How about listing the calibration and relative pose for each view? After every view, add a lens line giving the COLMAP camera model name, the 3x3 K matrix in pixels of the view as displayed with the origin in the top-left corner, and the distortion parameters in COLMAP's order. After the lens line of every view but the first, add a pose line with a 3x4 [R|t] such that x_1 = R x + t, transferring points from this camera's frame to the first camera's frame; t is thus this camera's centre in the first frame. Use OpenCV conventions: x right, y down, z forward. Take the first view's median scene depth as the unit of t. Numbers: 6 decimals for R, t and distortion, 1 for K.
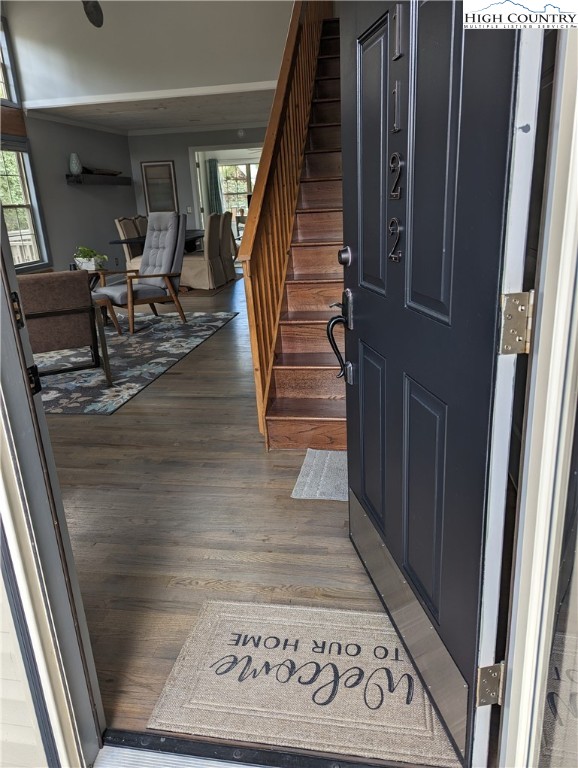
lens RADIAL K [[530.4, 0, 288.4], [0, 530.4, 367.3], [0, 0, 1]] dist [0.061611, -0.057777]
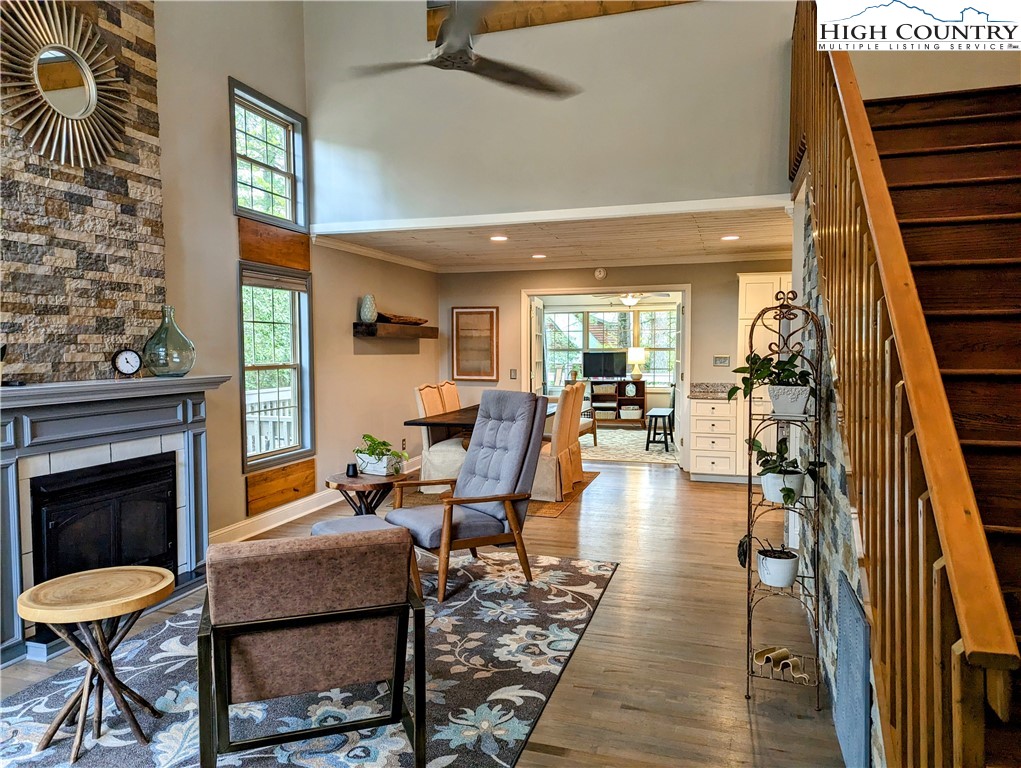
lens RADIAL K [[705.1, 0, 510.5], [0, 705.1, 384.0], [0, 0, 1]] dist [0.061611, -0.057777]
pose [[0.991314, 0.051577, -0.120981, -0.135071], [-0.080417, 0.965602, -0.247278, -0.099085], [0.104066, 0.254859, 0.961362, 0.225760]]
